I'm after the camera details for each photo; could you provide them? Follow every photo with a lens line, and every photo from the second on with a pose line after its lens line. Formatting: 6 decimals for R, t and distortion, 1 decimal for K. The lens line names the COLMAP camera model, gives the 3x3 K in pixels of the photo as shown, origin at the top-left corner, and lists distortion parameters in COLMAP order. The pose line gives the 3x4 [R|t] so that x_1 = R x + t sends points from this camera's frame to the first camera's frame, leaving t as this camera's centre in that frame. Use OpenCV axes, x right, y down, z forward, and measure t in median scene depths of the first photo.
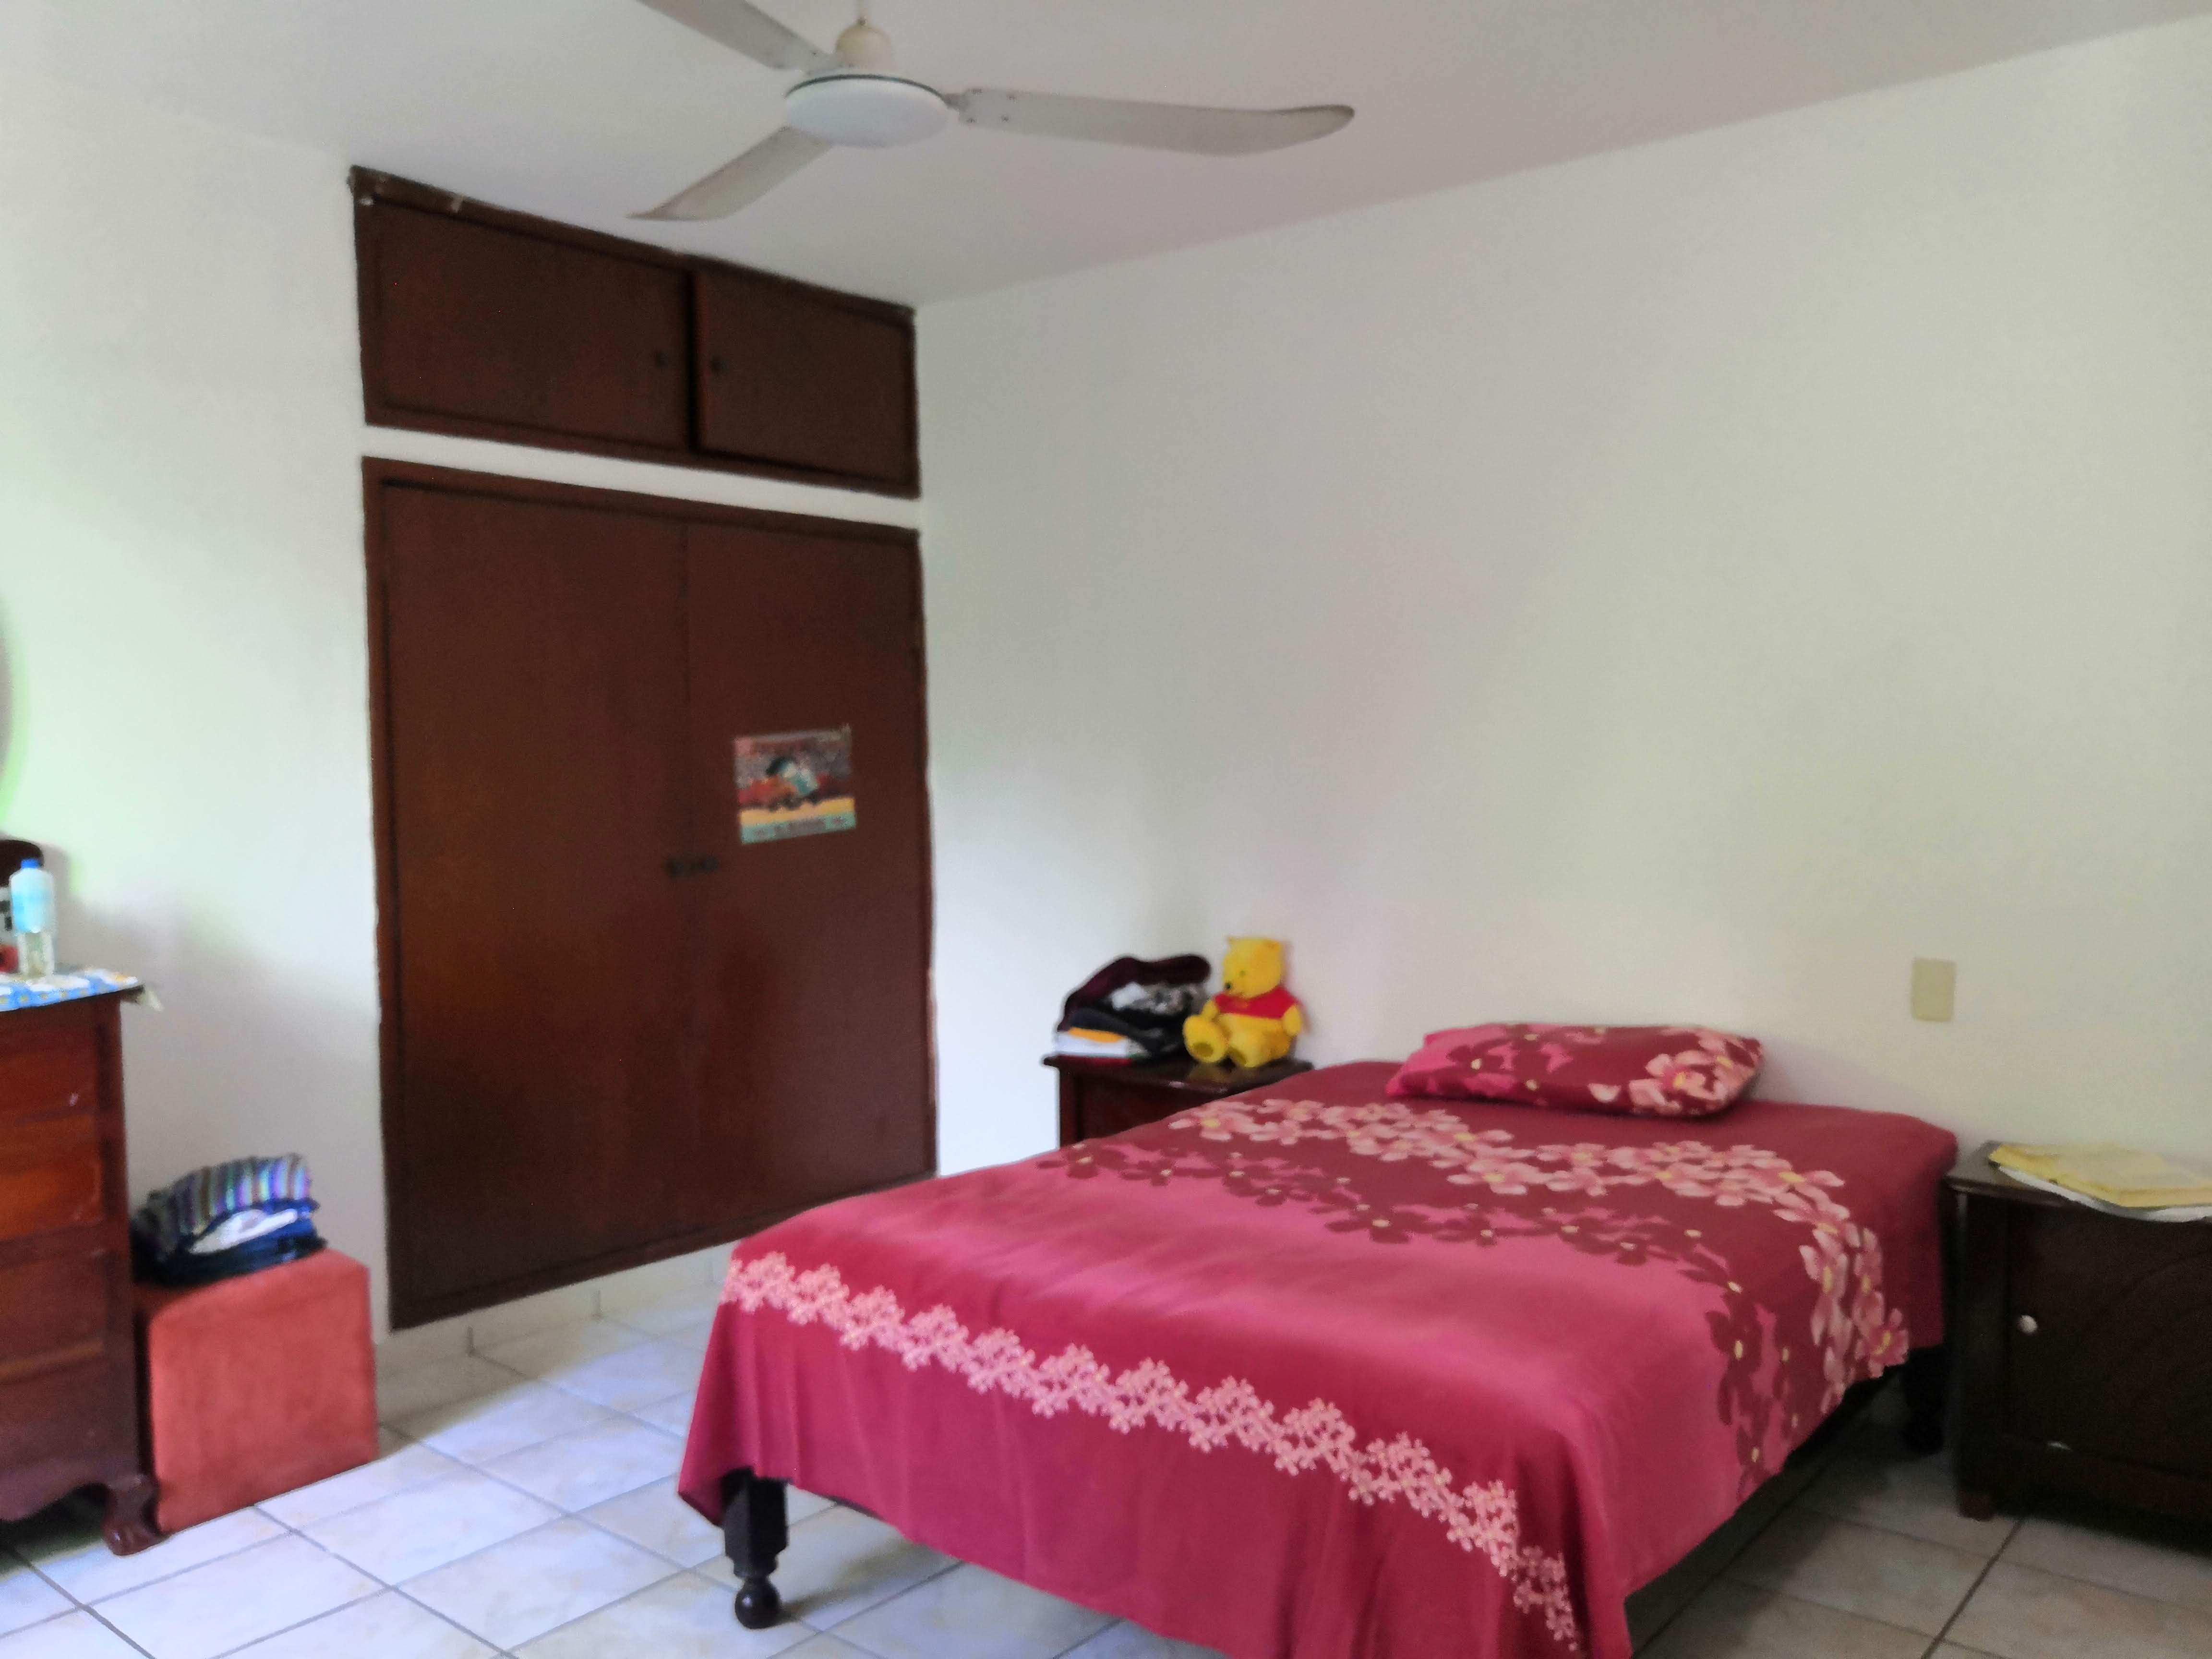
lens RADIAL K [[1766.4, 0, 1108.5], [0, 1766.4, 824.7], [0, 0, 1]] dist [-0.011885, 0.025265]
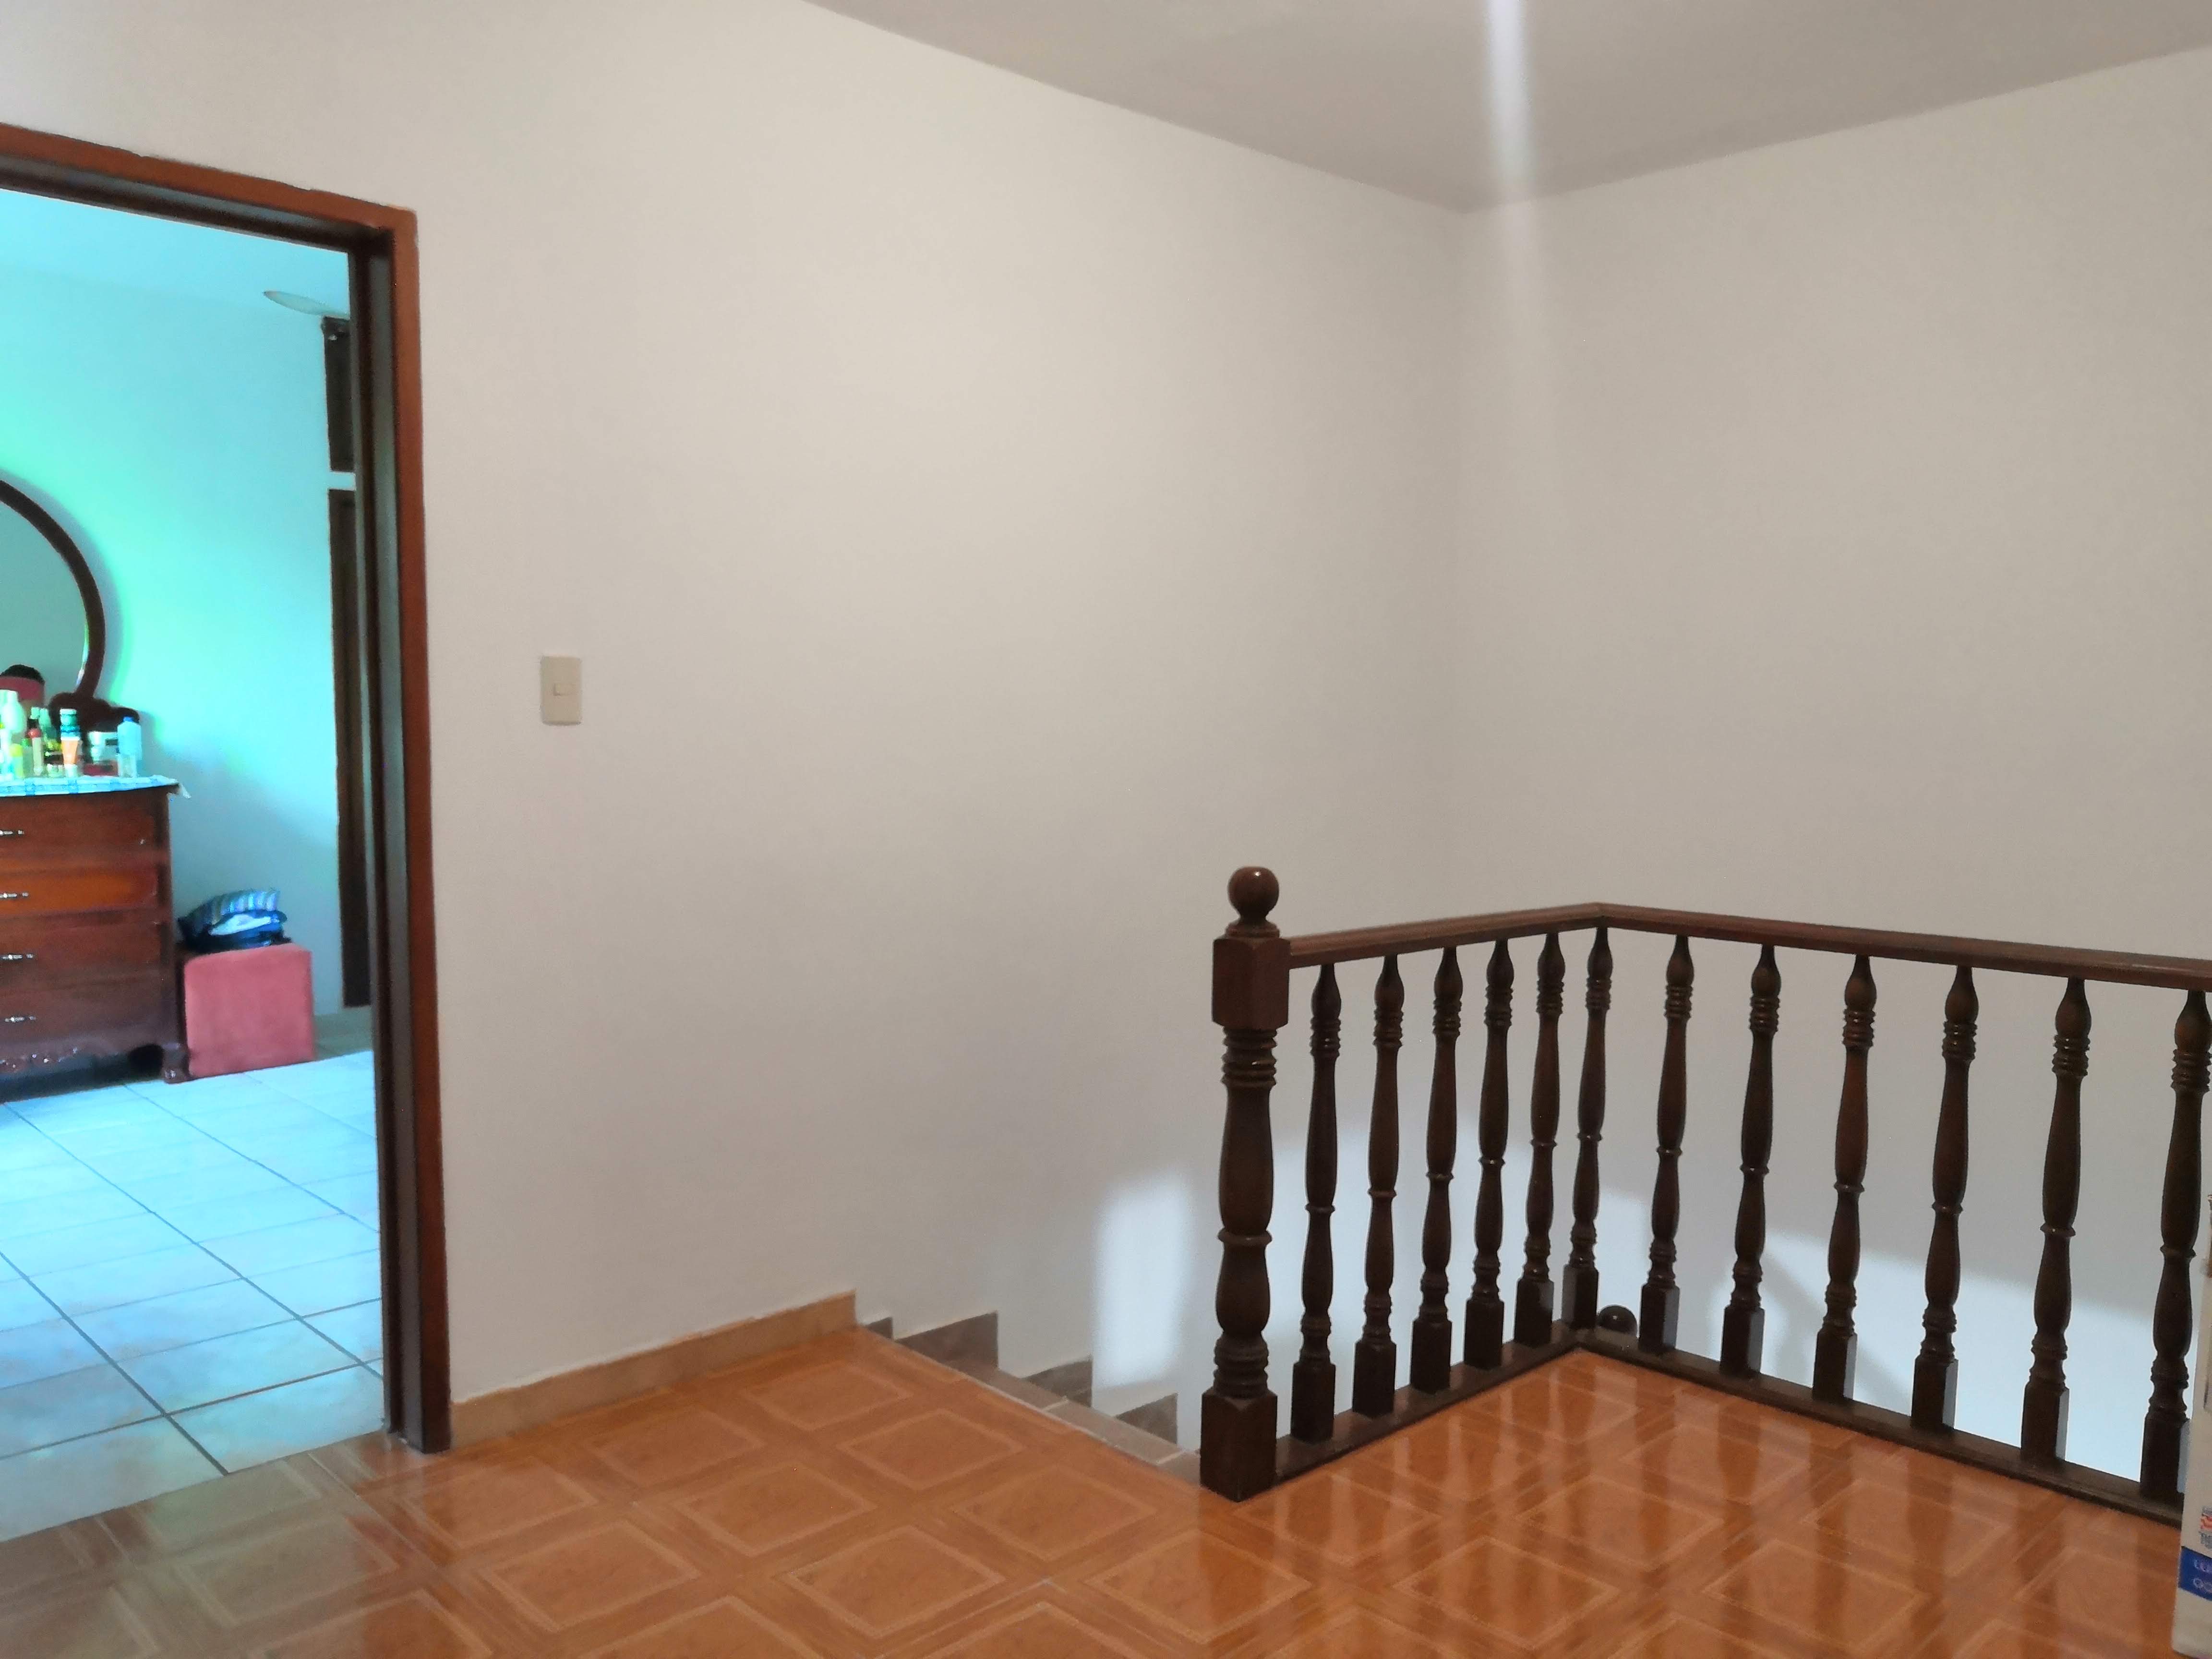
lens RADIAL K [[1766.4, 0, 1105.7], [0, 1766.4, 829.4], [0, 0, 1]] dist [-0.011885, 0.025265]
pose [[0.992571, 0.031076, -0.117635, 0.618350], [-0.026446, 0.998821, 0.040713, 0.033846], [0.118762, -0.037299, 0.992222, -0.709624]]
